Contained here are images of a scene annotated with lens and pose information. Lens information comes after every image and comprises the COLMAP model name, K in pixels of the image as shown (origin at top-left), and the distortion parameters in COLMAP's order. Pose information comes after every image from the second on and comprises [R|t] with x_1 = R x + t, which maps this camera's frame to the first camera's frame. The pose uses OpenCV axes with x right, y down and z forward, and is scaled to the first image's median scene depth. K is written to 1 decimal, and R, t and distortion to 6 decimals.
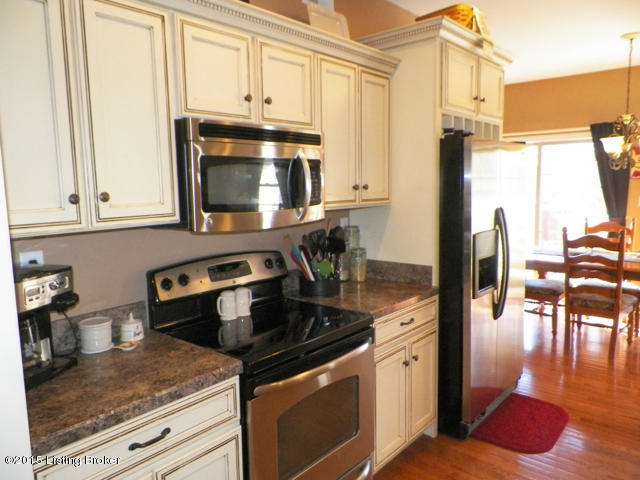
lens RADIAL K [[477.7, 0, 318.7], [0, 477.7, 234.7], [0, 0, 1]] dist [0.008741, -0.003791]
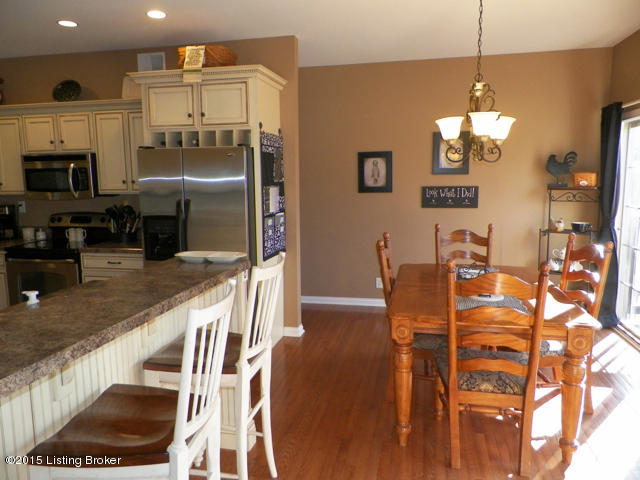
lens RADIAL K [[477.7, 0, 318.7], [0, 477.7, 234.7], [0, 0, 1]] dist [0.008741, -0.003791]
pose [[0.472514, 0.124496, -0.872486, 2.323185], [-0.089364, 0.991638, 0.093100, -0.161441], [0.876781, 0.033978, 0.479689, 0.957443]]
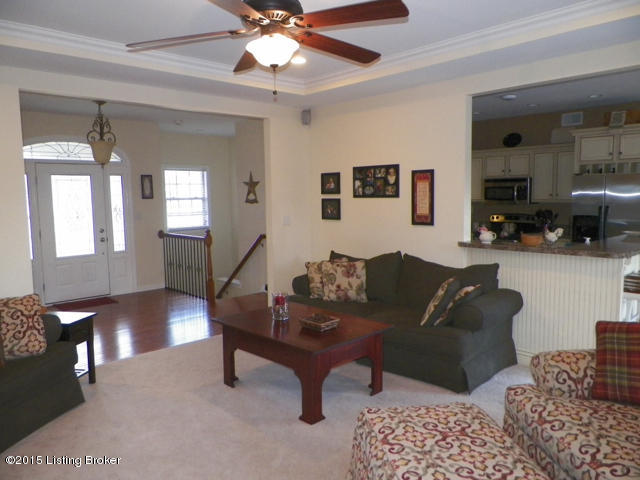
lens RADIAL K [[477.7, 0, 318.7], [0, 477.7, 234.7], [0, 0, 1]] dist [0.008741, -0.003791]
pose [[-0.101205, 0.110950, -0.988659, 3.571316], [-0.092665, 0.988390, 0.120406, -0.097663], [0.990541, 0.103800, -0.089749, -0.064744]]
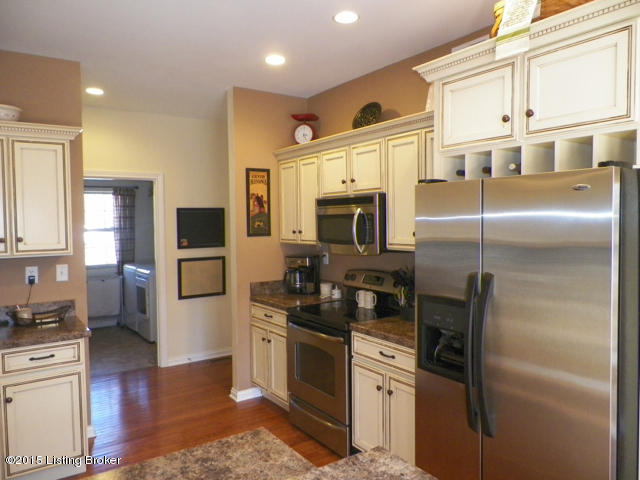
lens RADIAL K [[477.7, 0, 318.7], [0, 477.7, 234.7], [0, 0, 1]] dist [0.008741, -0.003791]
pose [[-0.259854, 0.055399, -0.964057, 1.518310], [-0.084104, 0.993261, 0.079746, -0.205888], [0.961978, 0.101804, -0.253444, 1.287068]]
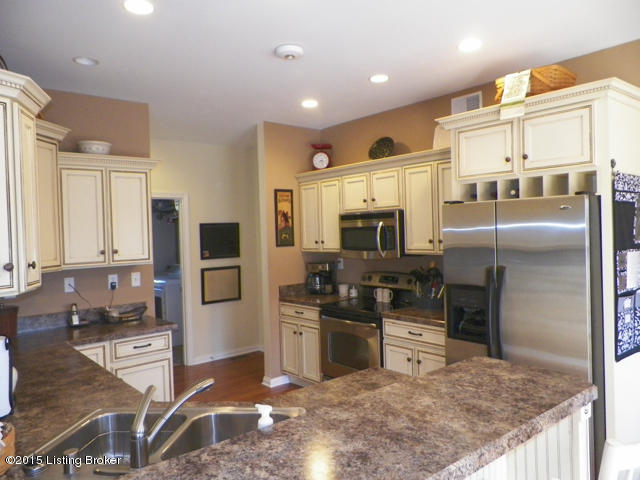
lens RADIAL K [[477.7, 0, 318.7], [0, 477.7, 234.7], [0, 0, 1]] dist [0.008741, -0.003791]
pose [[-0.163783, 0.034348, -0.985898, 1.965331], [-0.073039, 0.996228, 0.046842, -0.199342], [0.983789, 0.079681, -0.160657, 1.074446]]
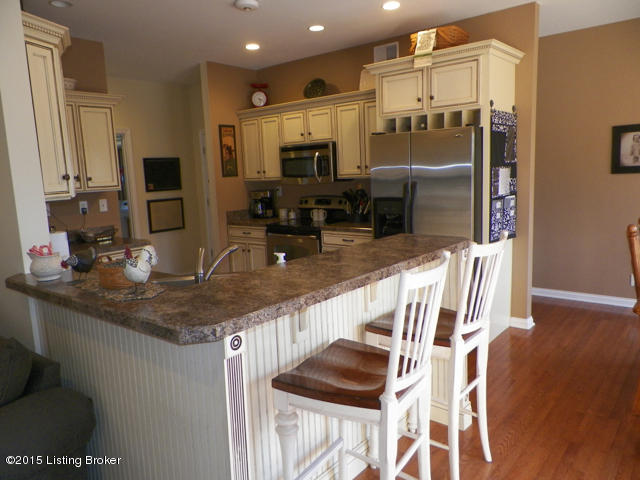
lens RADIAL K [[477.7, 0, 318.7], [0, 477.7, 234.7], [0, 0, 1]] dist [0.008741, -0.003791]
pose [[0.018011, 0.155326, -0.987699, 2.367189], [-0.064140, 0.986004, 0.153889, -0.140554], [0.997778, 0.060579, 0.027722, 0.972944]]
